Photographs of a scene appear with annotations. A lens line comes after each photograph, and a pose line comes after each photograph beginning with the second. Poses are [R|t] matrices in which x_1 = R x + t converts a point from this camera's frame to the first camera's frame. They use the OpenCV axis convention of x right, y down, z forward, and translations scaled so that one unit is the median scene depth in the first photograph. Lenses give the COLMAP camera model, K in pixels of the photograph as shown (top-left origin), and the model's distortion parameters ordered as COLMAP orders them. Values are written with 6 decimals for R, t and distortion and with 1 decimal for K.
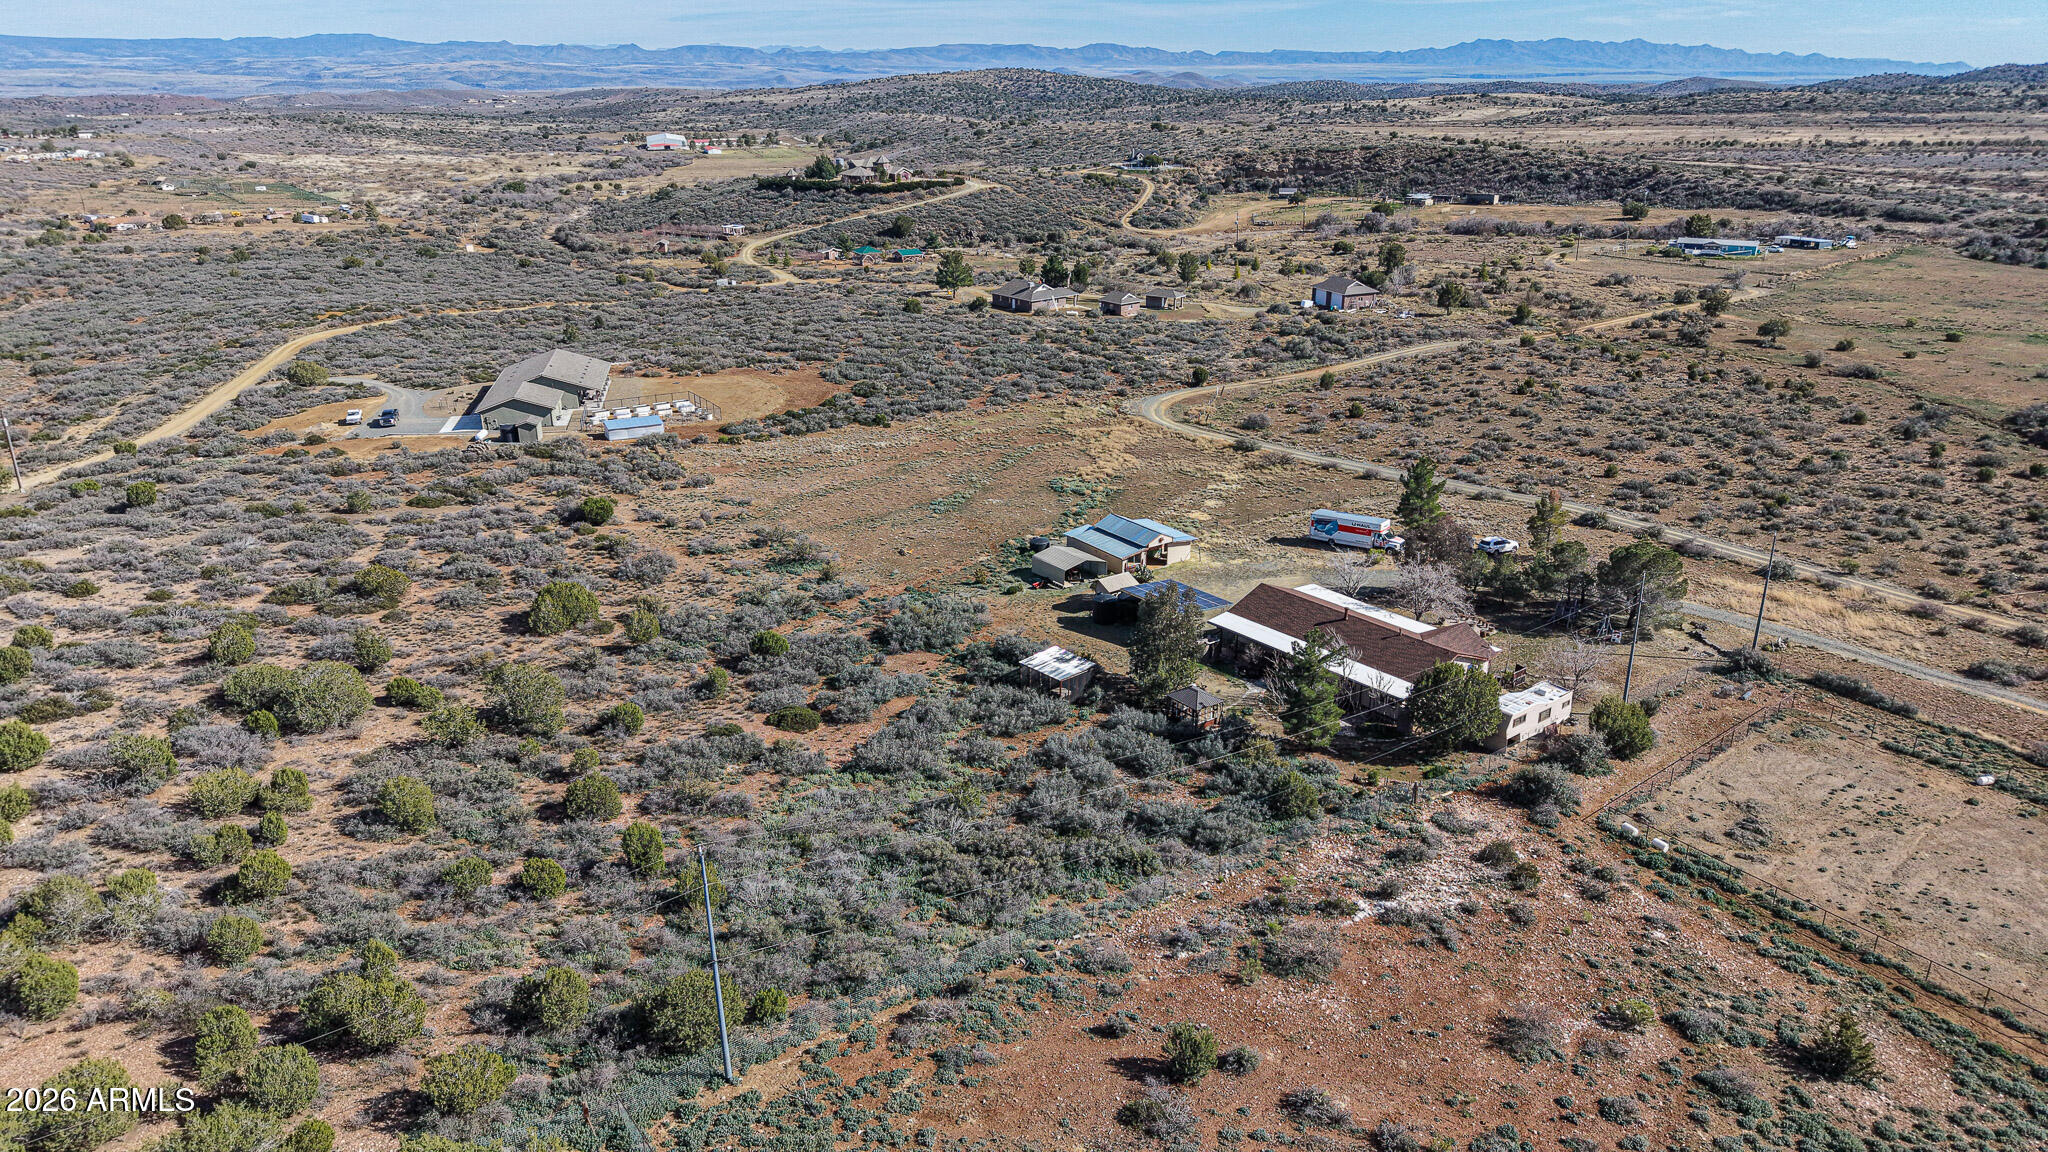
lens RADIAL K [[1374.1, 0, 1025.2], [0, 1374.1, 575.3], [0, 0, 1]] dist [0.024236, -0.016819]
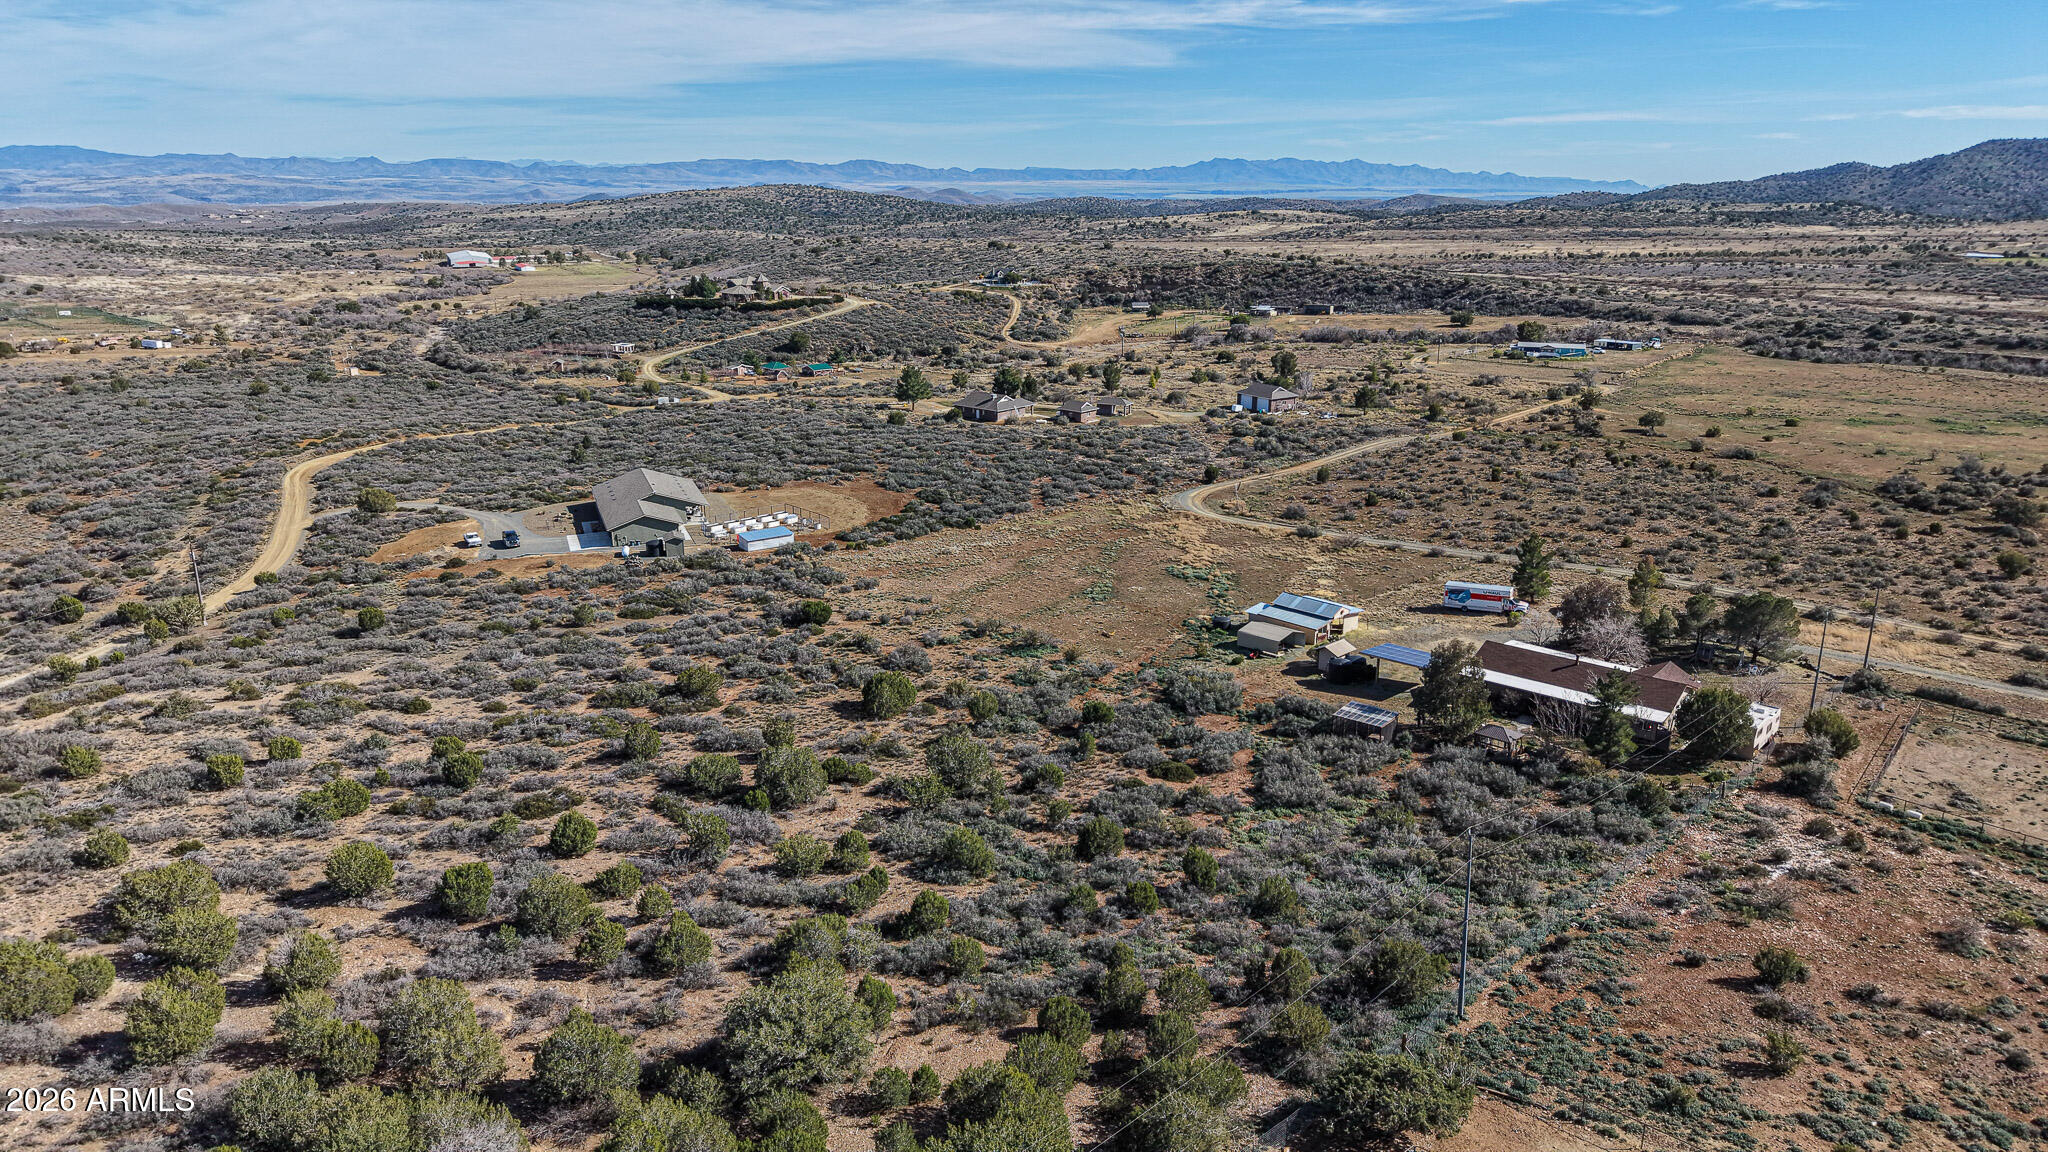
lens RADIAL K [[1368.0, 0, 1024.9], [0, 1368.0, 579.7], [0, 0, 1]] dist [0.034341, -0.028480]
pose [[0.986222, -0.044132, 0.159435, -0.096968], [0.055397, 0.996219, -0.066918, 0.002612], [-0.155879, 0.074828, 0.984938, -0.028451]]
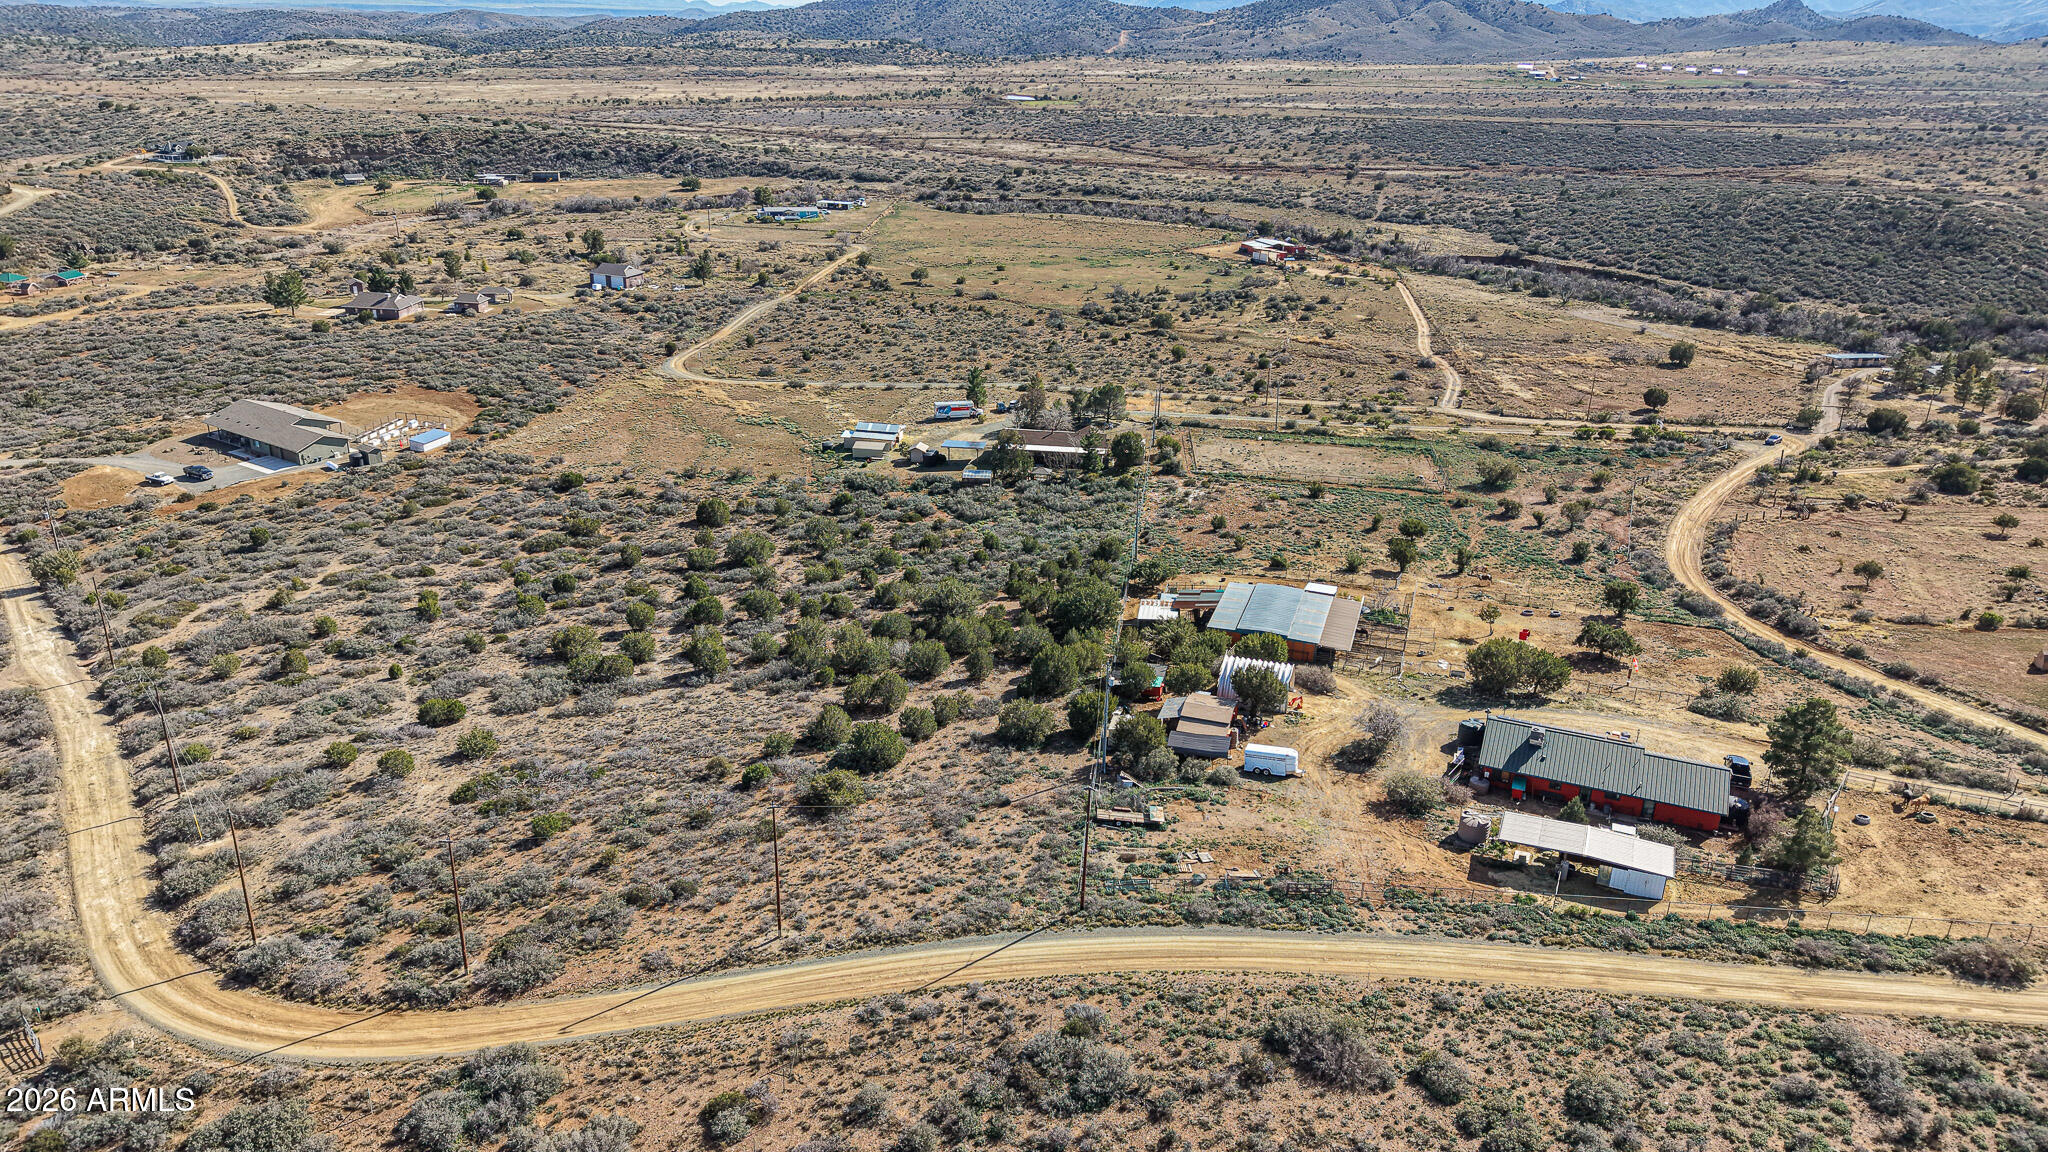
lens RADIAL K [[1457.3, 0, 1019.0], [0, 1457.3, 553.3], [0, 0, 1]] dist [0.049125, -0.070650]
pose [[0.705282, -0.232517, 0.669711, -0.324631], [0.222033, 0.969604, 0.102810, -0.007562], [-0.673260, 0.076188, 0.735470, -0.160307]]
